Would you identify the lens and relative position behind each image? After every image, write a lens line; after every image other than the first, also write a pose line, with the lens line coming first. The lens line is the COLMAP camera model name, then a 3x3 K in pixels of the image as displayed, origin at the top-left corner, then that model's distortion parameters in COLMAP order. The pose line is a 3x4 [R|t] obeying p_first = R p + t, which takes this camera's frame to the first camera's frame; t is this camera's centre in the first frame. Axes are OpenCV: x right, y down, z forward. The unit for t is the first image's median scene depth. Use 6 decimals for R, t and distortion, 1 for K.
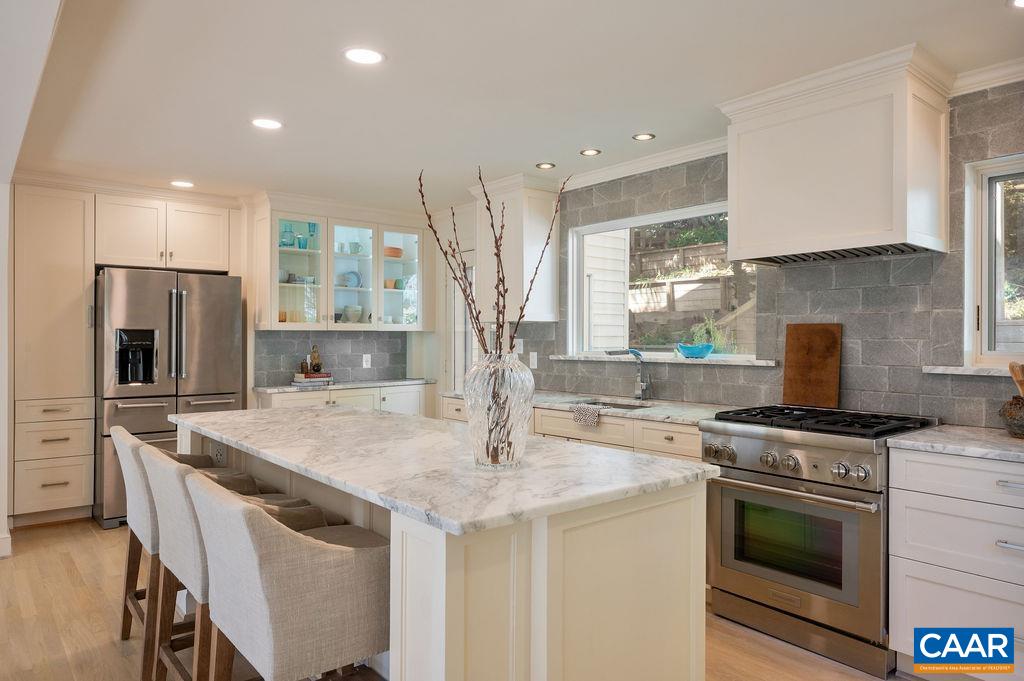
lens RADIAL K [[651.6, 0, 516.4], [0, 651.6, 341.0], [0, 0, 1]] dist [0.011144, 0.002769]
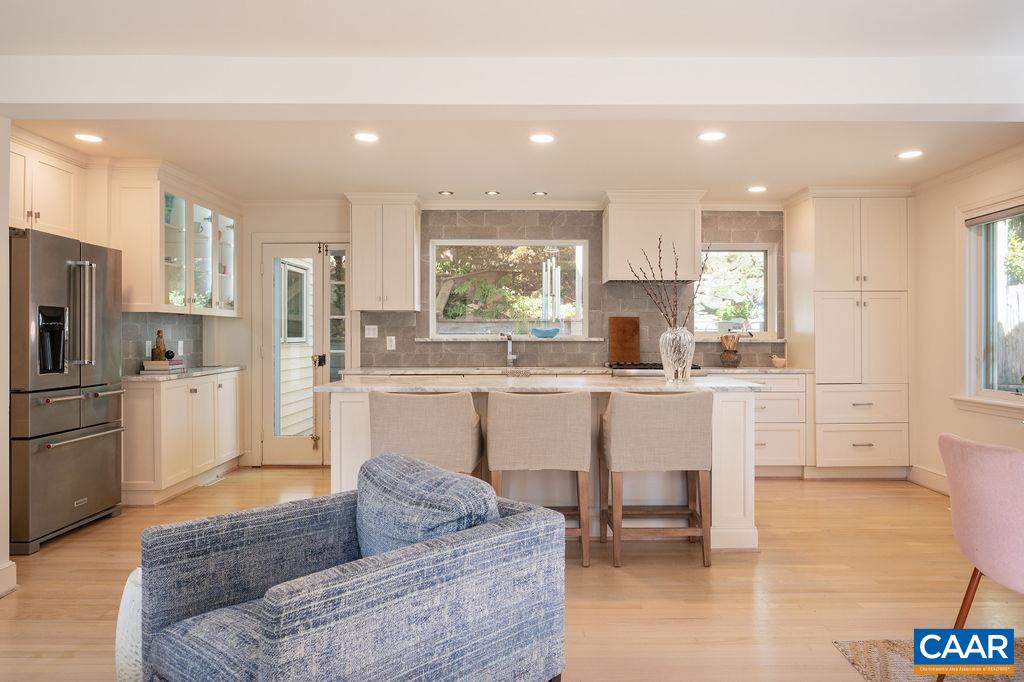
lens RADIAL K [[688.6, 0, 517.7], [0, 688.6, 338.0], [0, 0, 1]] dist [0.003140, 0.001388]
pose [[0.644050, -0.001442, 0.764982, -0.998362], [0.001787, 0.999998, 0.000380, 0.025534], [-0.764981, 0.001122, 0.644052, -0.004465]]
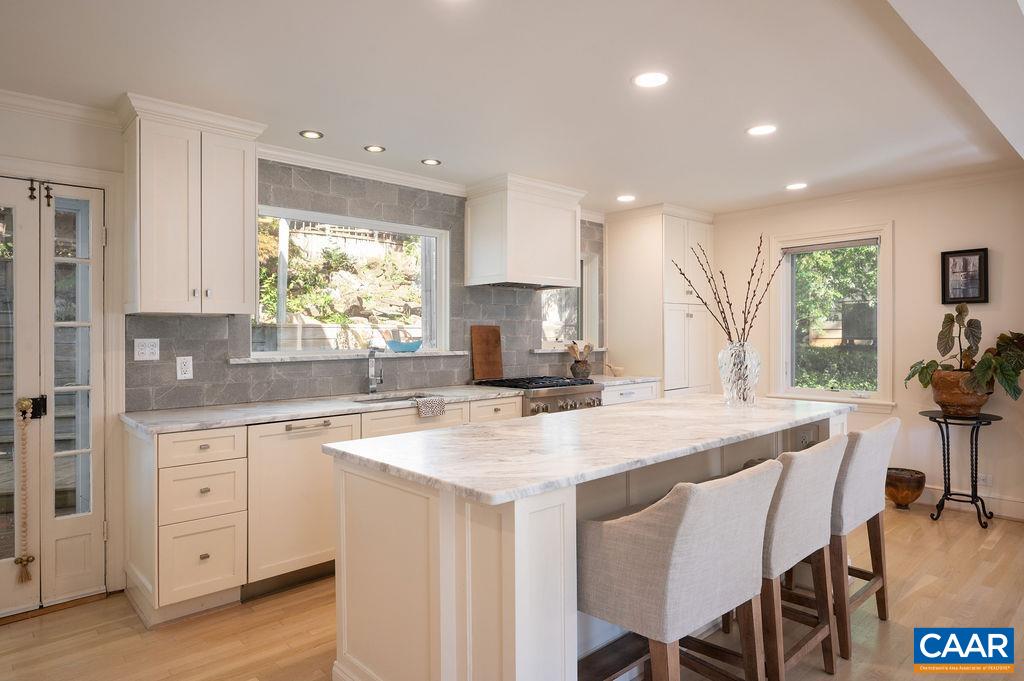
lens RADIAL K [[600.8, 0, 507.5], [0, 600.8, 335.2], [0, 0, 1]] dist [-0.002599, -0.000249]
pose [[-0.040570, -0.001634, 0.999175, -0.811159], [0.010582, 0.999942, 0.002065, -0.004925], [-0.999121, 0.010657, -0.040550, 0.837478]]
